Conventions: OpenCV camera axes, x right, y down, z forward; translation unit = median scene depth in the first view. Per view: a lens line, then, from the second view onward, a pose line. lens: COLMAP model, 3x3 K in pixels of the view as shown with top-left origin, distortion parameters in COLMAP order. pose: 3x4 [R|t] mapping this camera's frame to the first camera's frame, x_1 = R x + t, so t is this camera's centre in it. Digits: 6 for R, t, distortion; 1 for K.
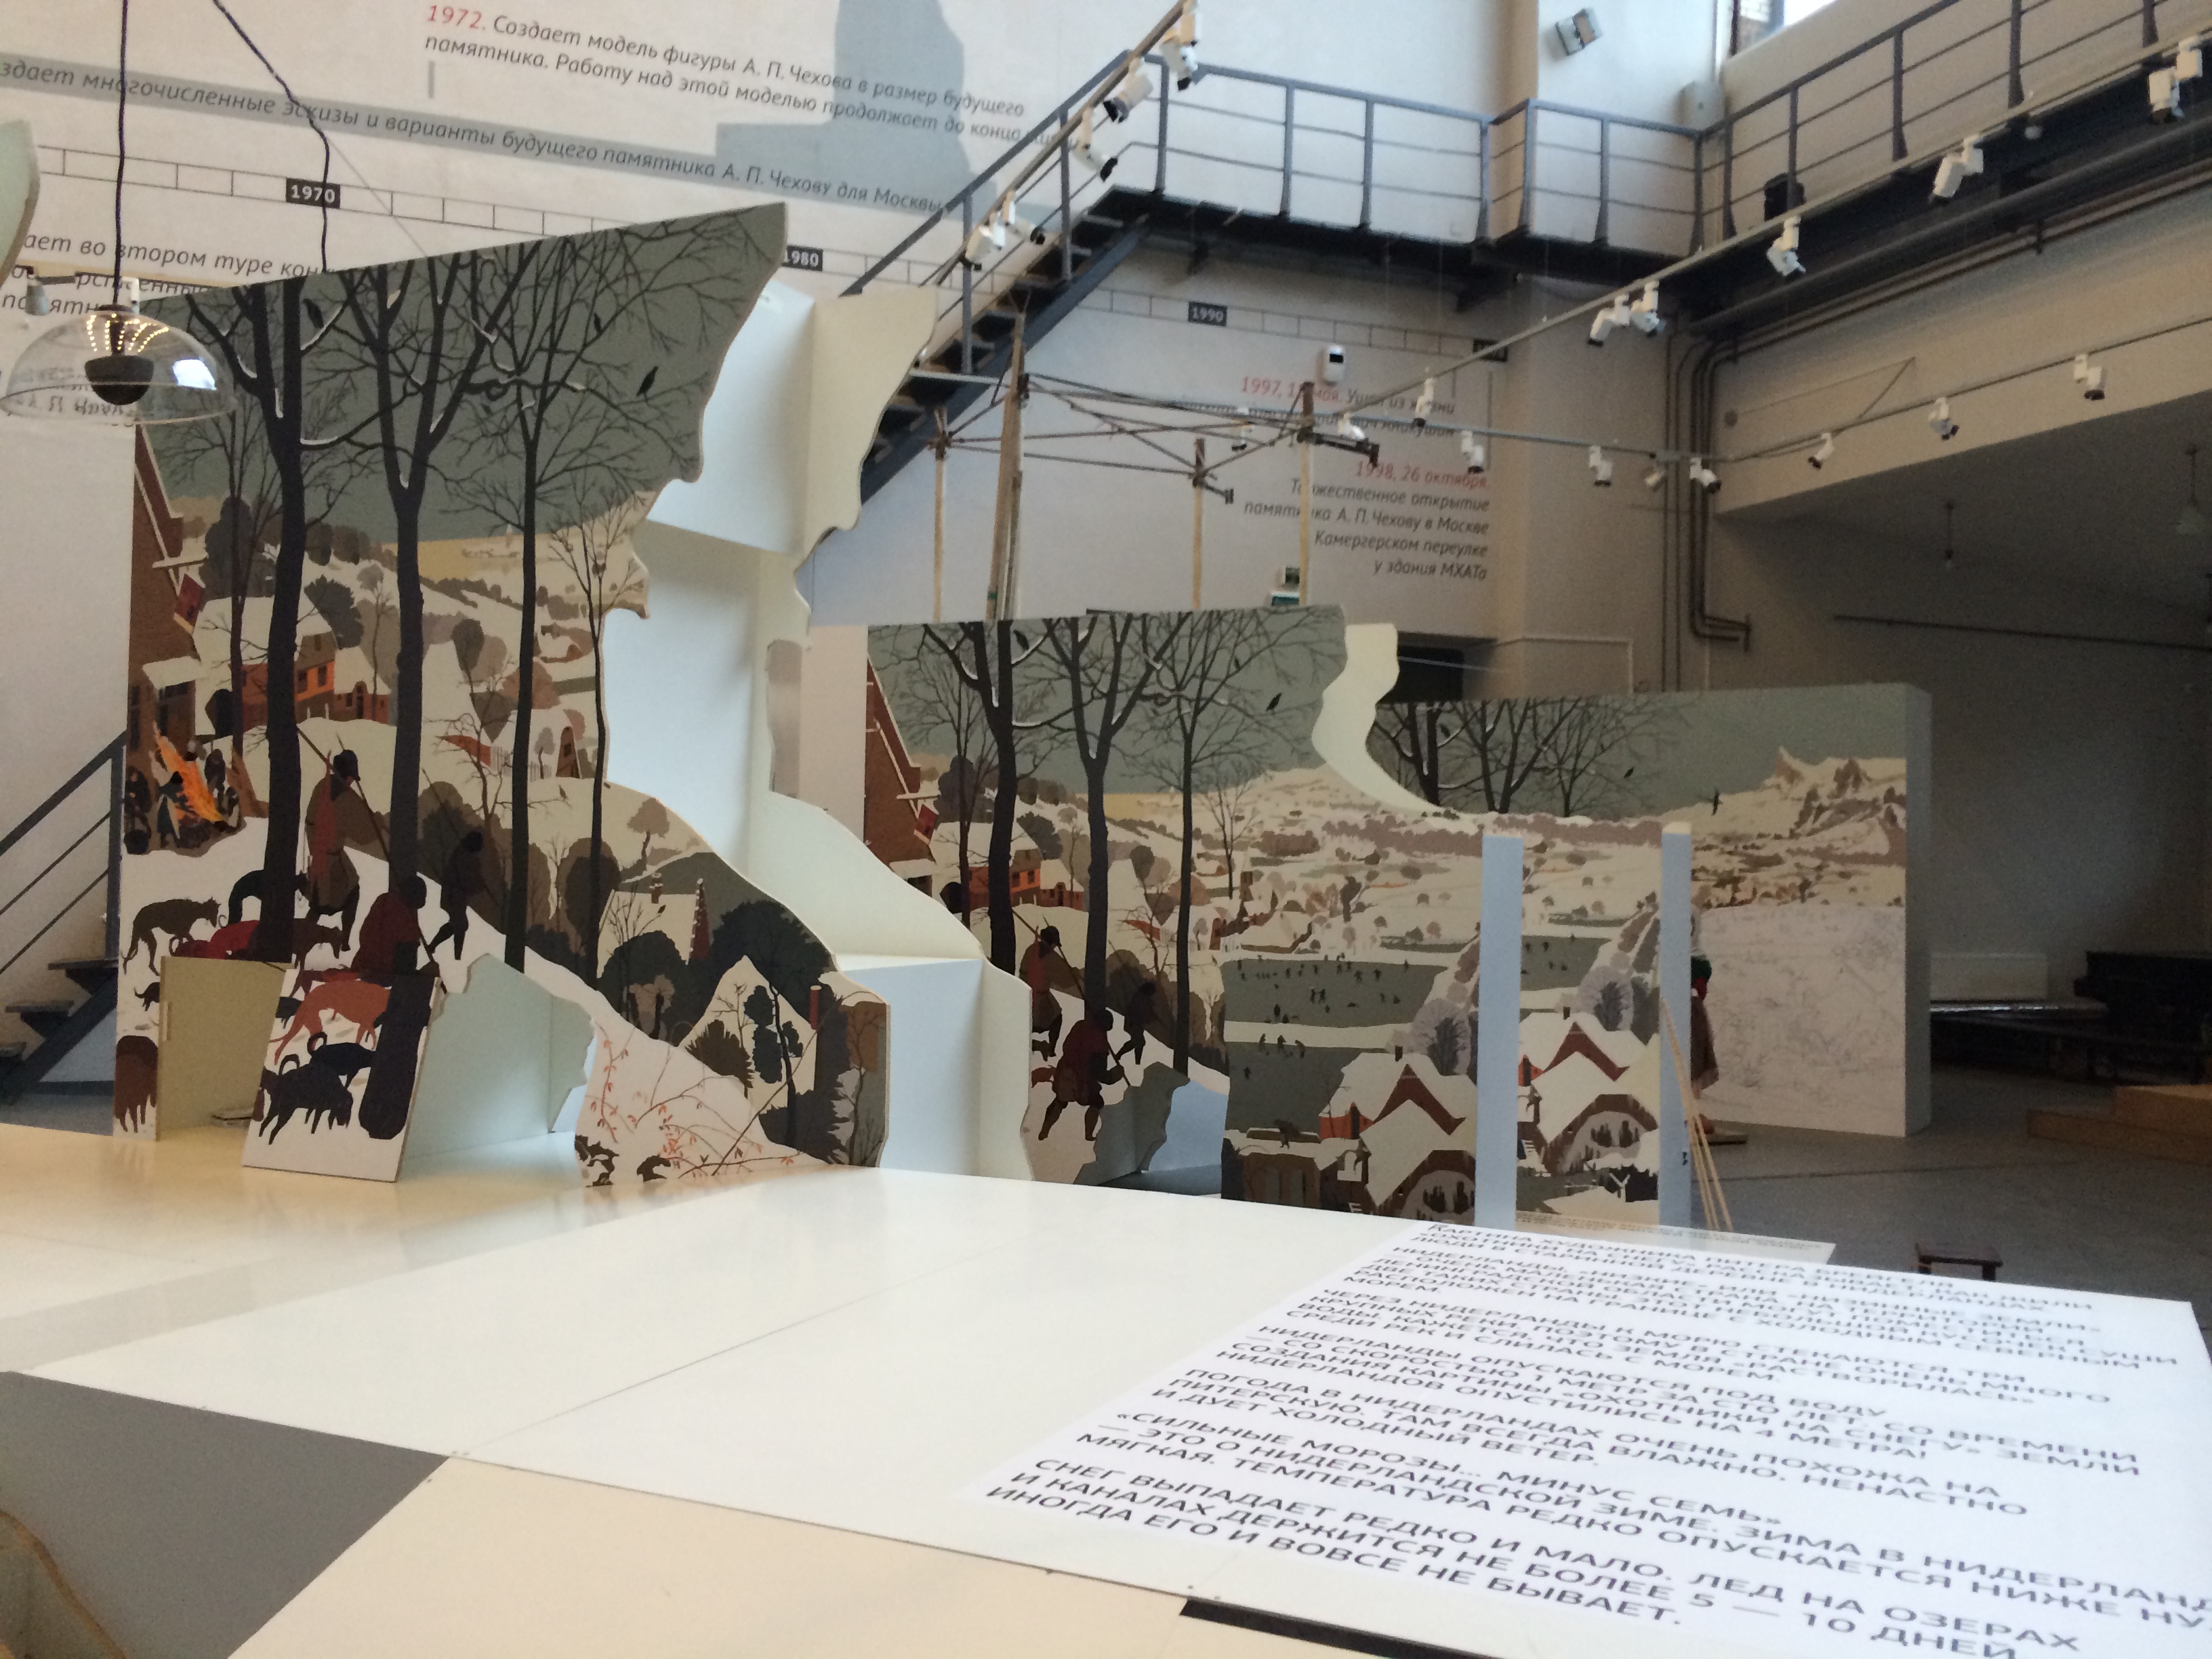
lens RADIAL K [[1892.4, 0, 1103.4], [0, 1892.4, 819.3], [0, 0, 1]] dist [0.082021, -0.100258]
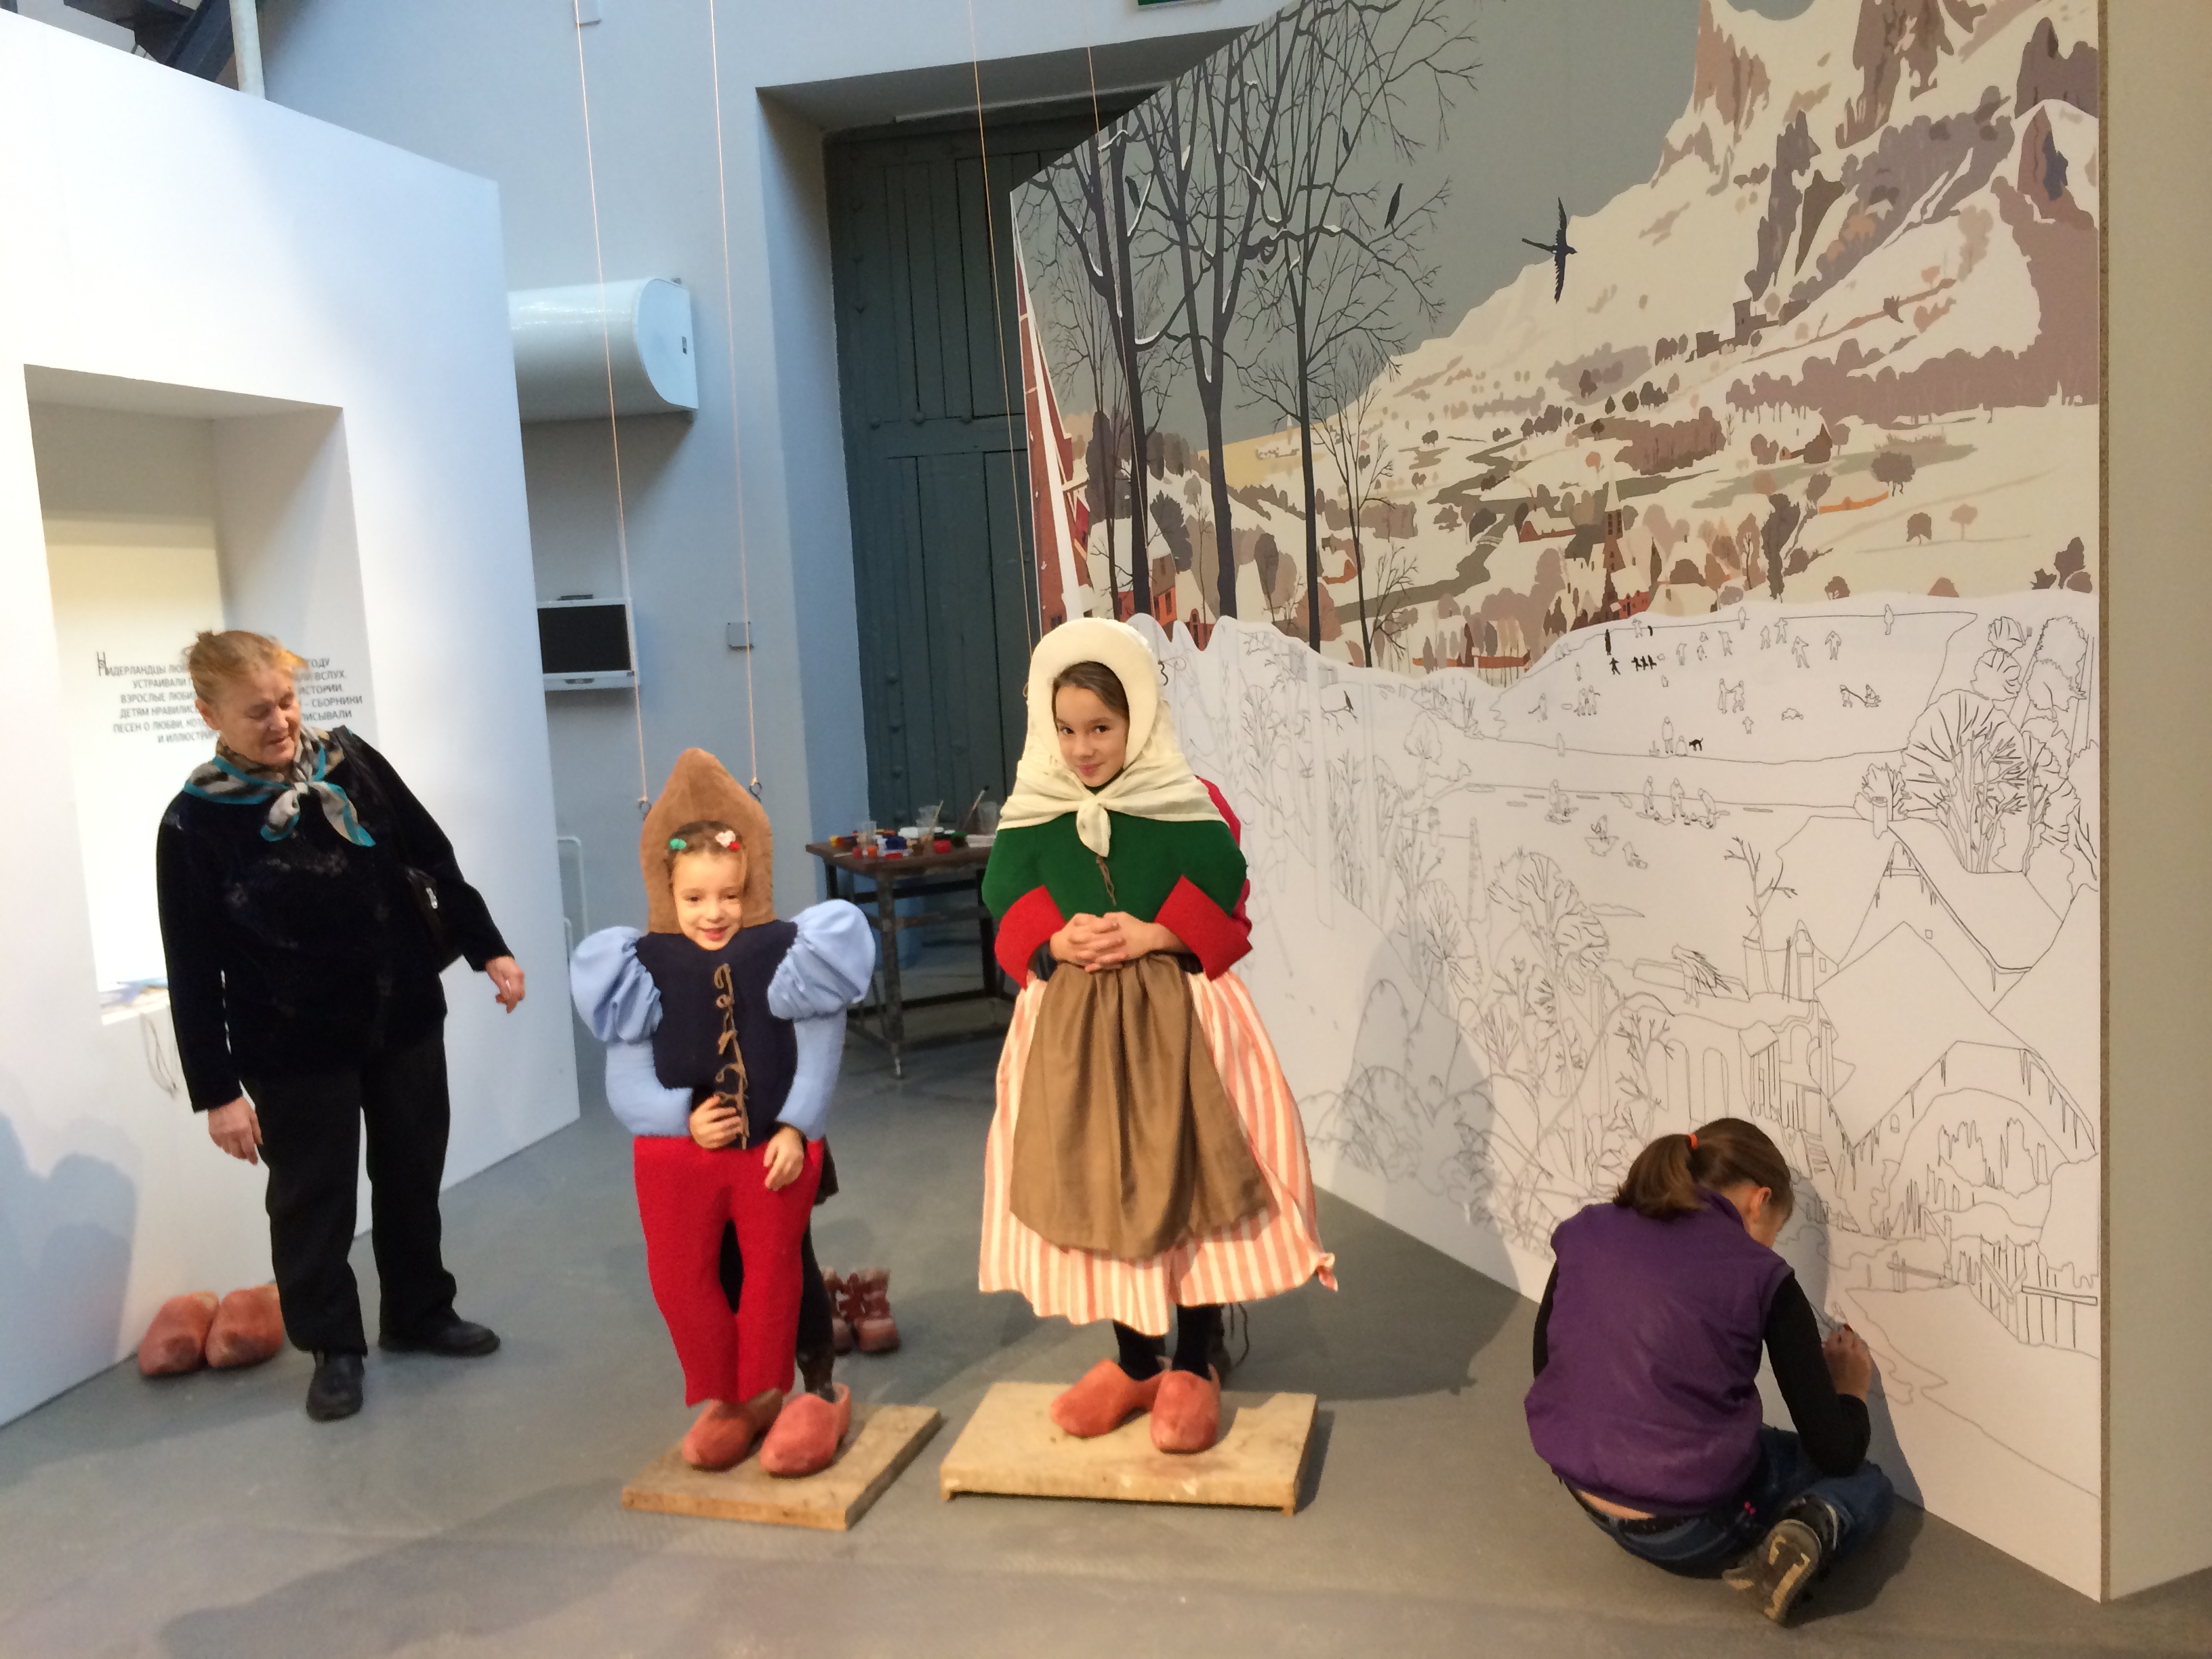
lens RADIAL K [[1892.4, 0, 1089.9], [0, 1892.4, 830.8], [0, 0, 1]] dist [0.082021, -0.100258]
pose [[0.753049, 0.005475, -0.657942, 0.157500], [0.093008, 0.989038, 0.114683, -0.075109], [0.651358, -0.147556, 0.744285, 0.290428]]
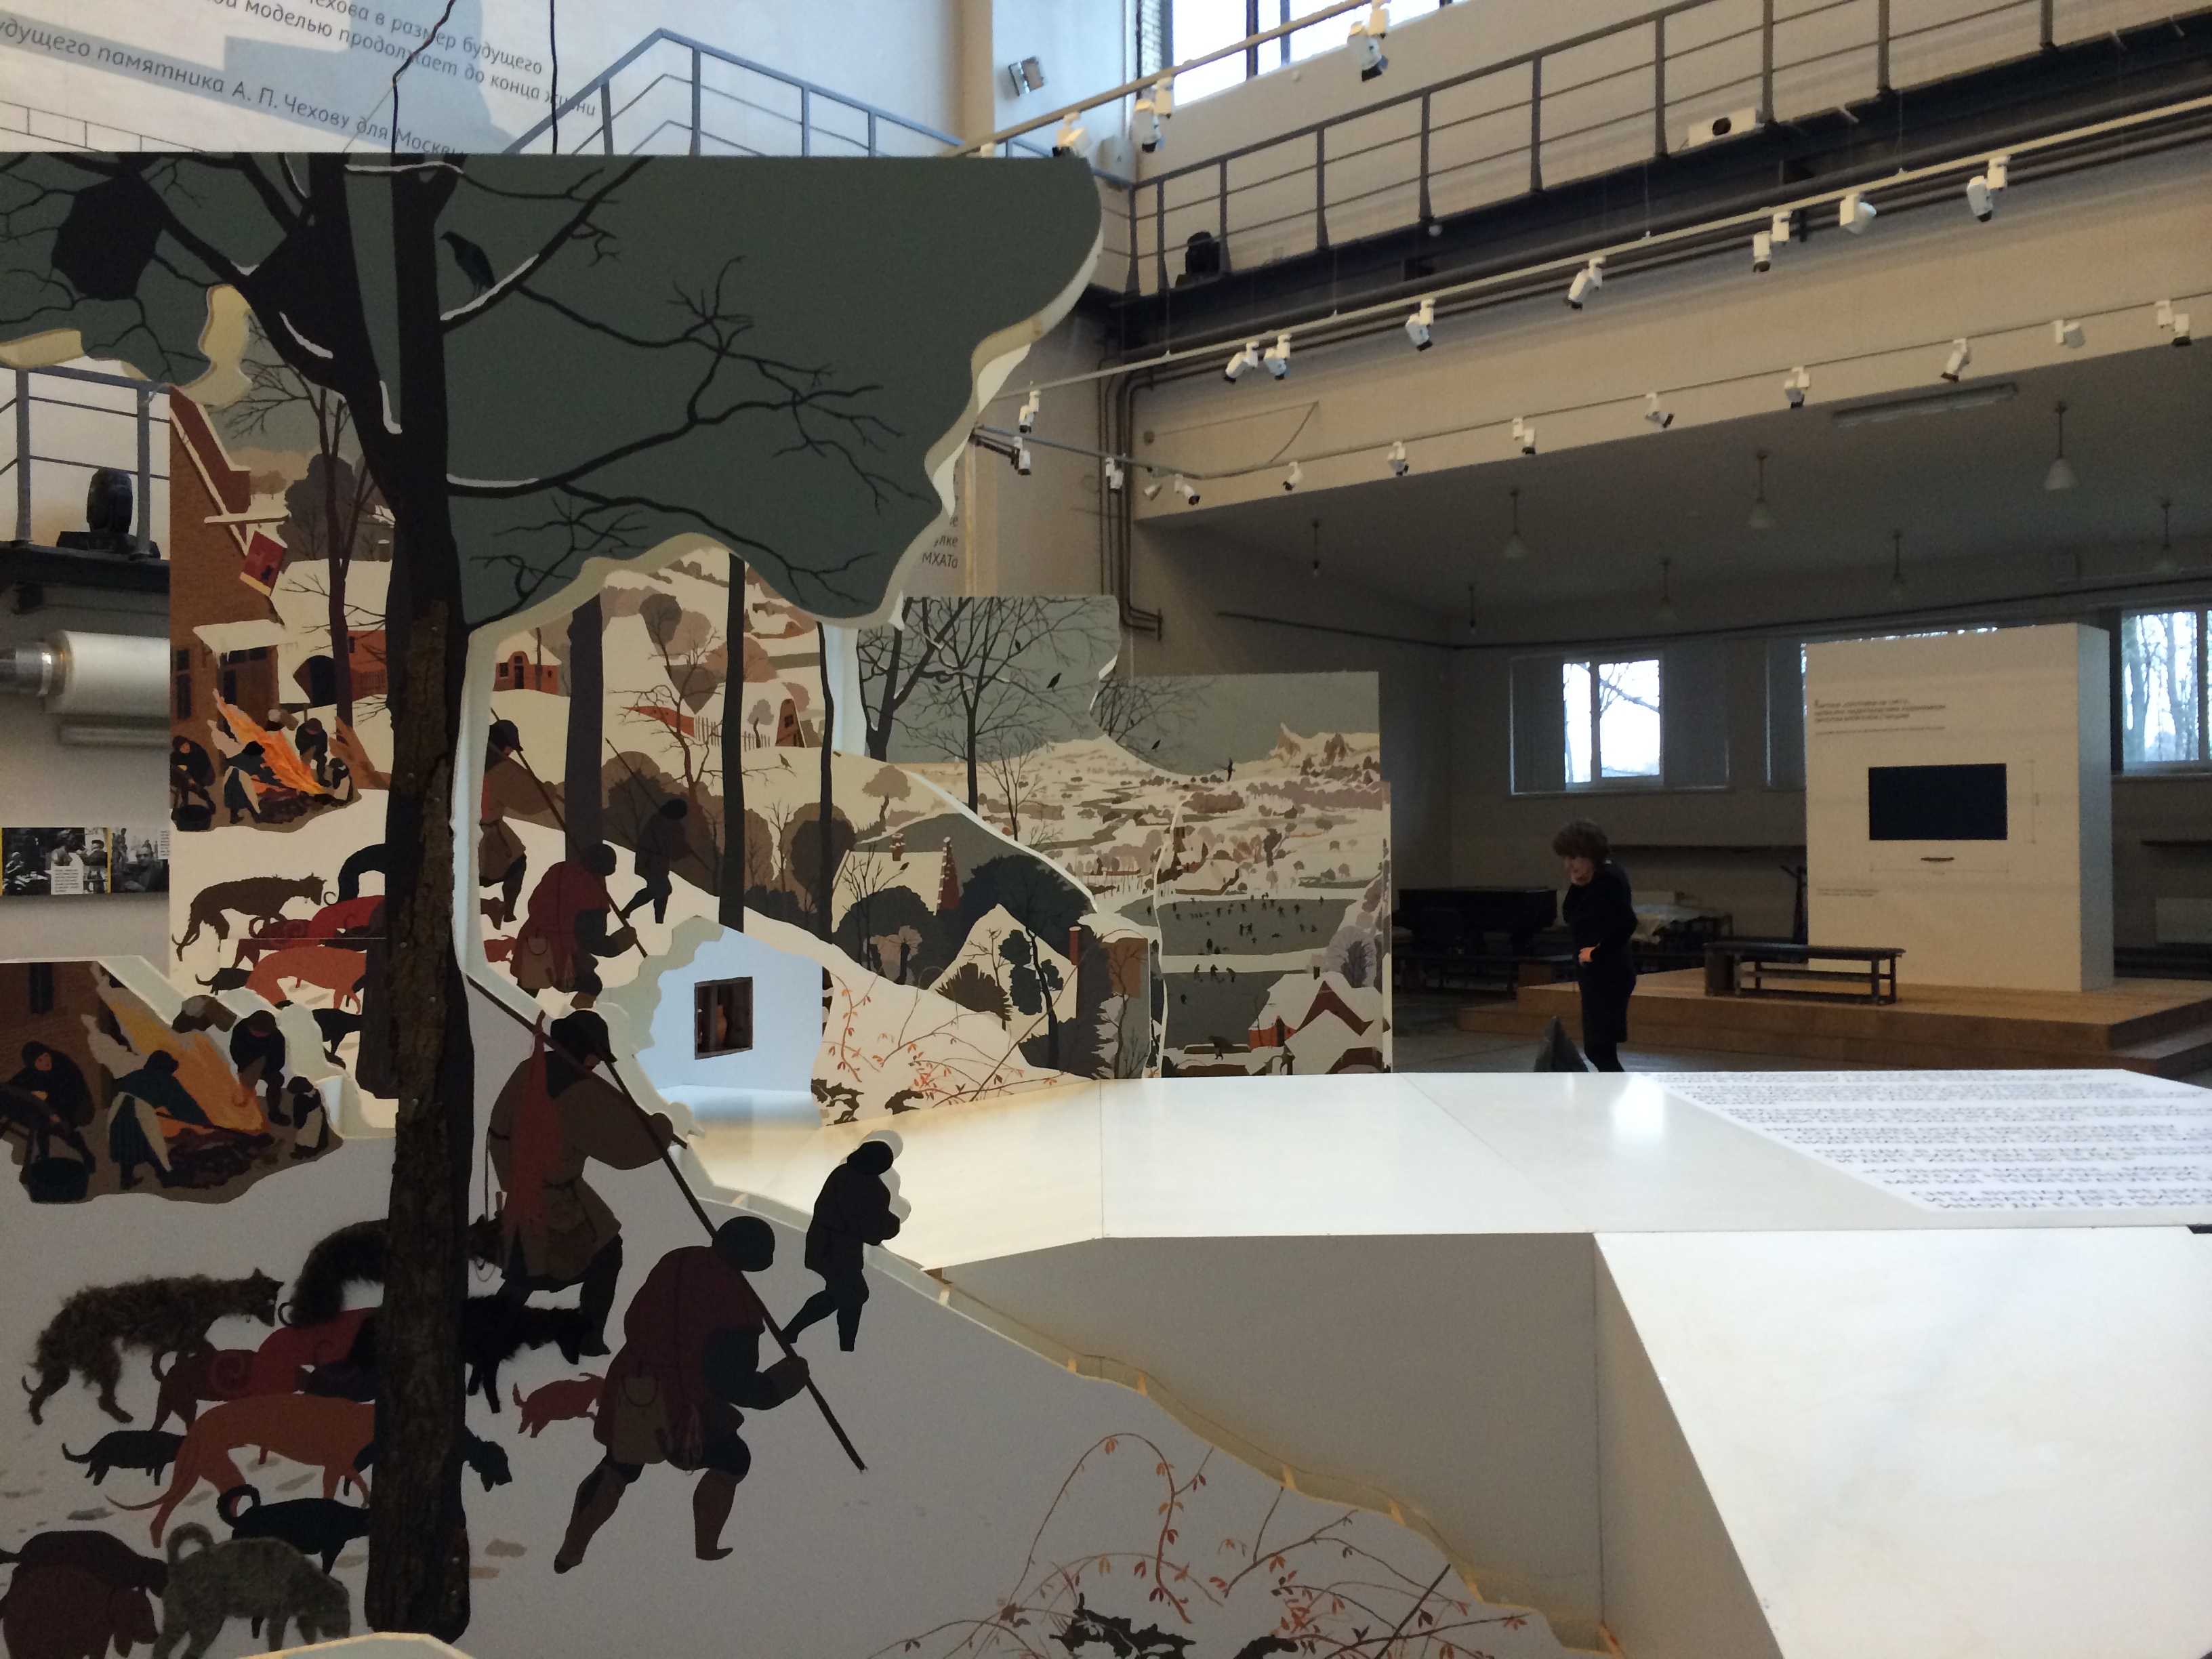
lens RADIAL K [[1892.4, 0, 1108.3], [0, 1892.4, 817.2], [0, 0, 1]] dist [0.082021, -0.100258]
pose [[0.893454, -0.019213, 0.448743, -0.557434], [0.013983, 0.999790, 0.014966, 0.003797], [-0.448937, -0.007097, 0.893535, -0.027818]]
